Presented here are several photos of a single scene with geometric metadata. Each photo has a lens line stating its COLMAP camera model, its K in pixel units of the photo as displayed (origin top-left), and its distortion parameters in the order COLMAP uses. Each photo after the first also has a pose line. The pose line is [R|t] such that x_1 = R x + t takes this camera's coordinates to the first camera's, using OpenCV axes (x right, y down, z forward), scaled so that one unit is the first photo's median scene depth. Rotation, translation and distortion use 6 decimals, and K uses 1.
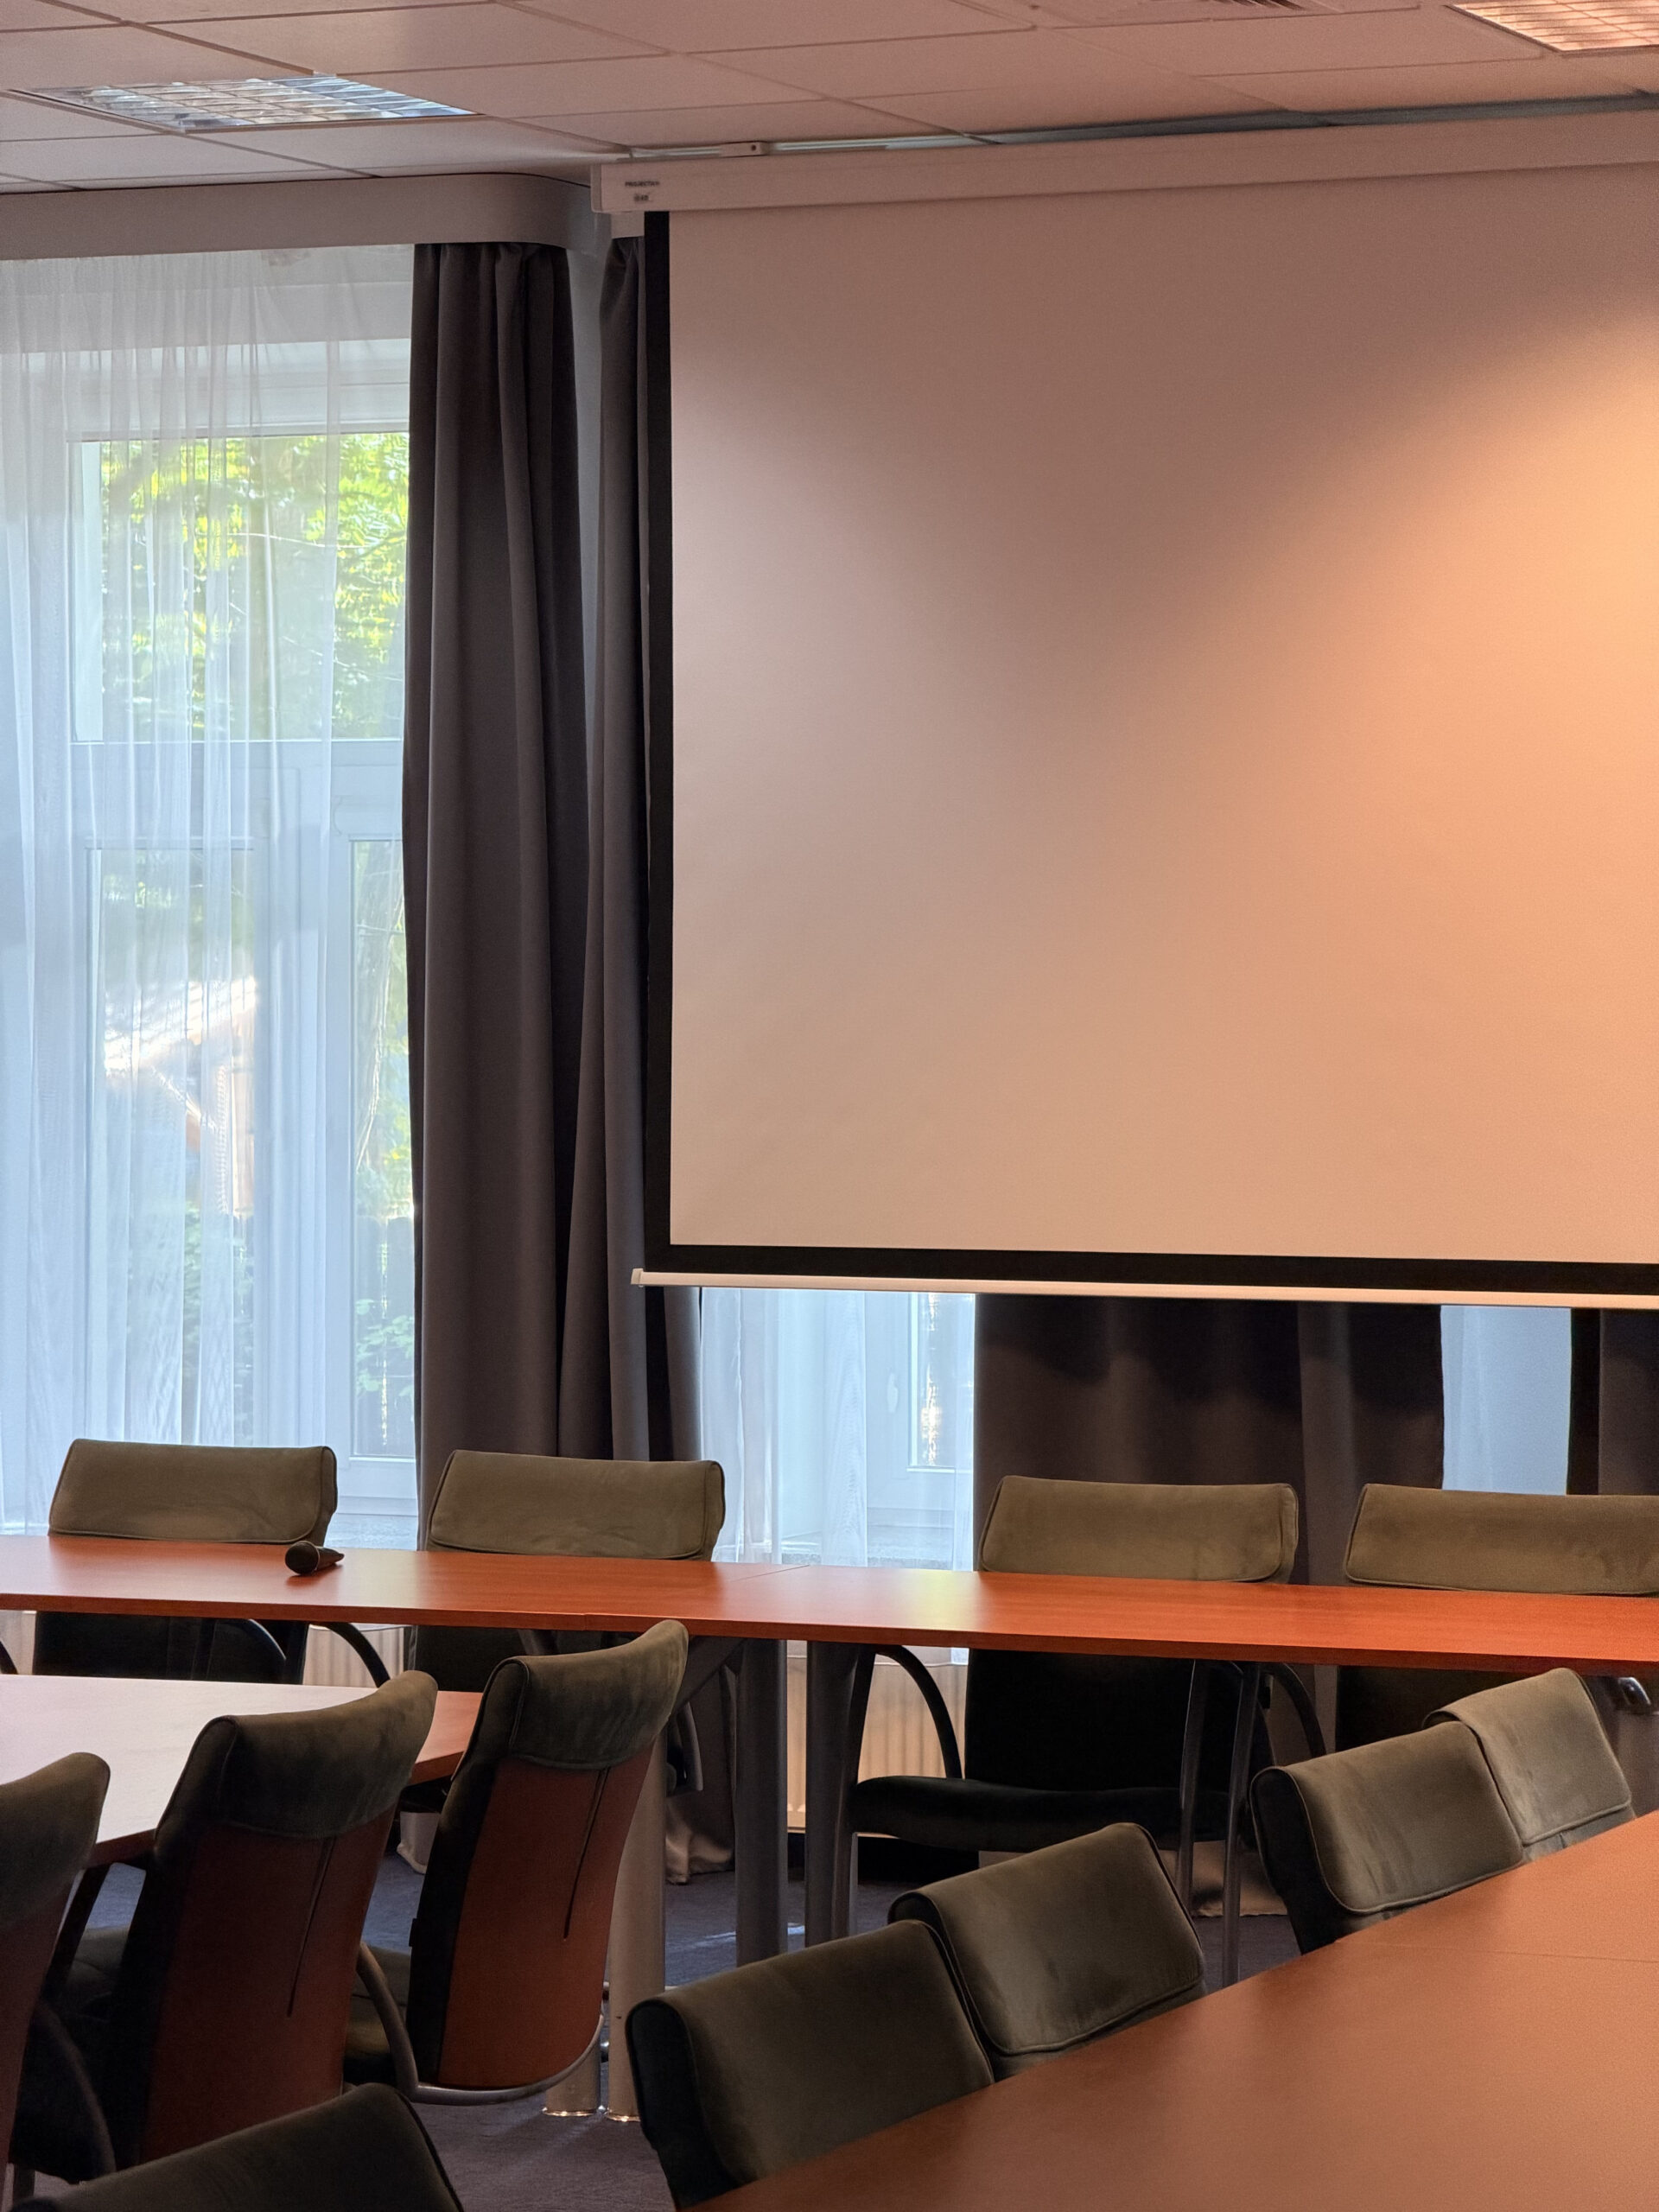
lens RADIAL K [[6492.9, 0, 829.5], [0, 6492.9, 1106.0], [0, 0, 1]] dist [0.094683, 1.968947]
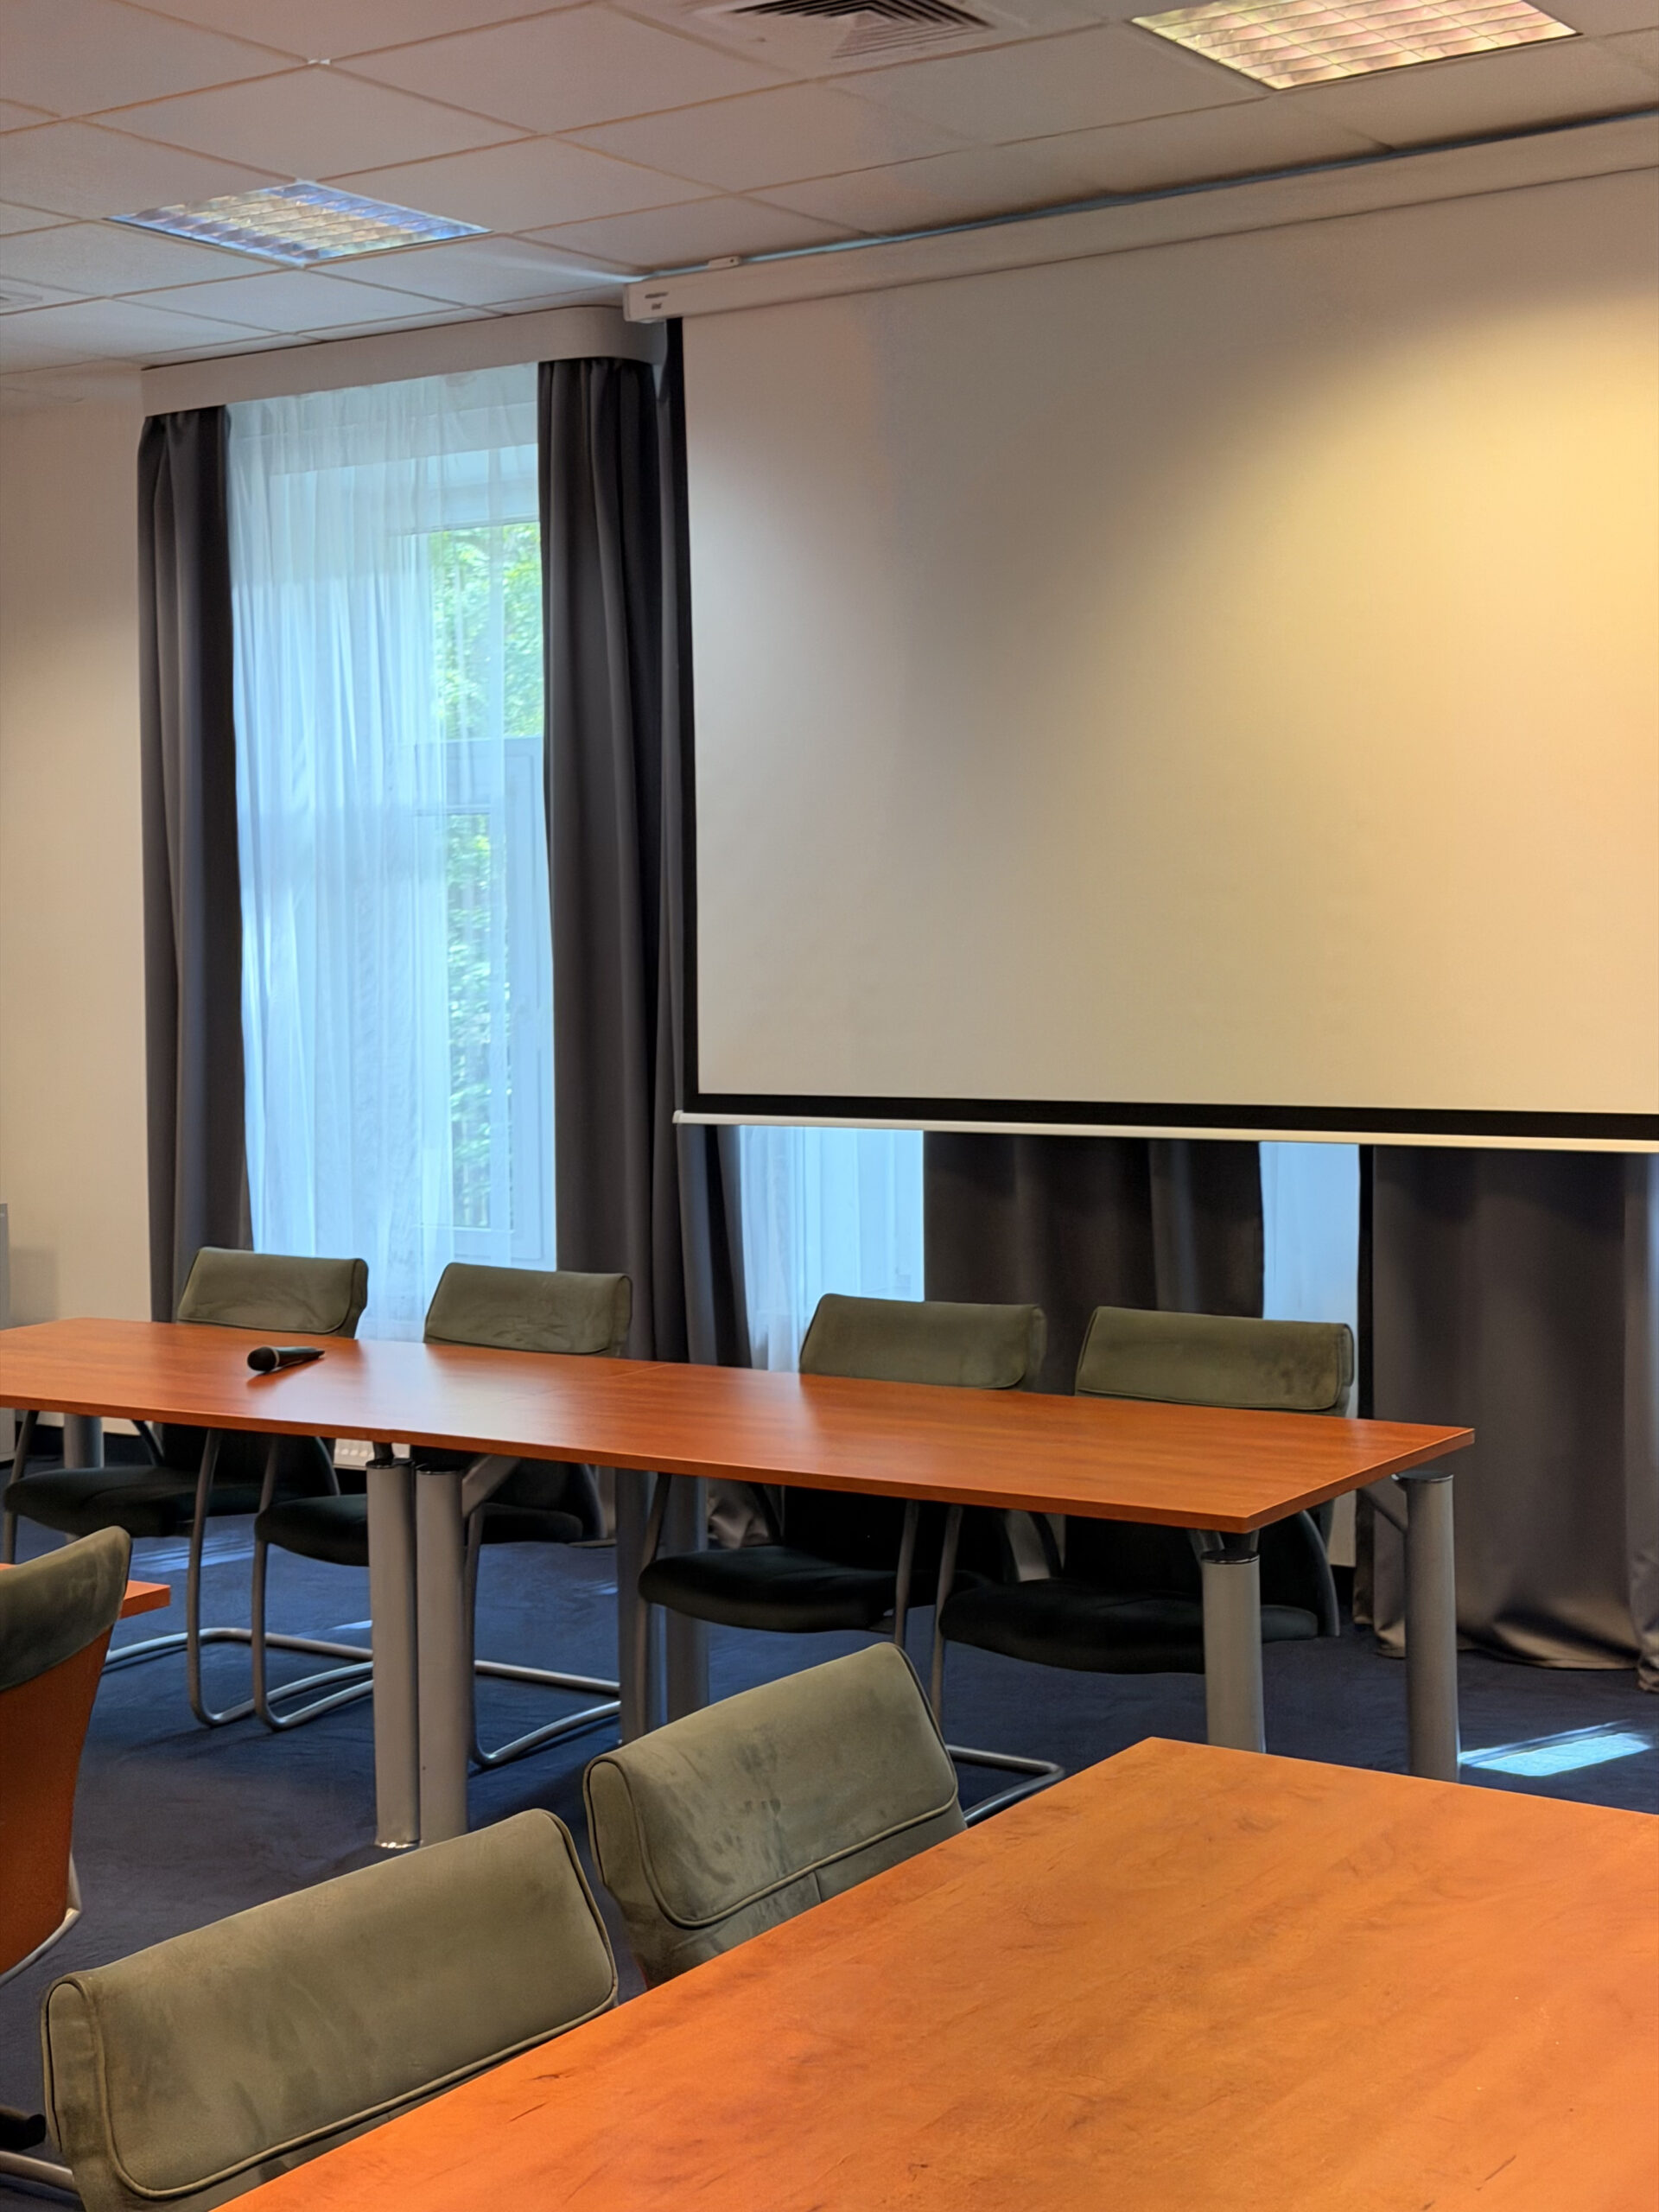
lens RADIAL K [[3098.2, 0, 829.5], [0, 3098.2, 1106.0], [0, 0, 1]] dist [0.207979, -0.008276]
pose [[0.984090, -0.004220, -0.177619, 0.119680], [0.011996, 0.999015, 0.042727, -0.003923], [0.177264, -0.044178, 0.983171, 0.374335]]
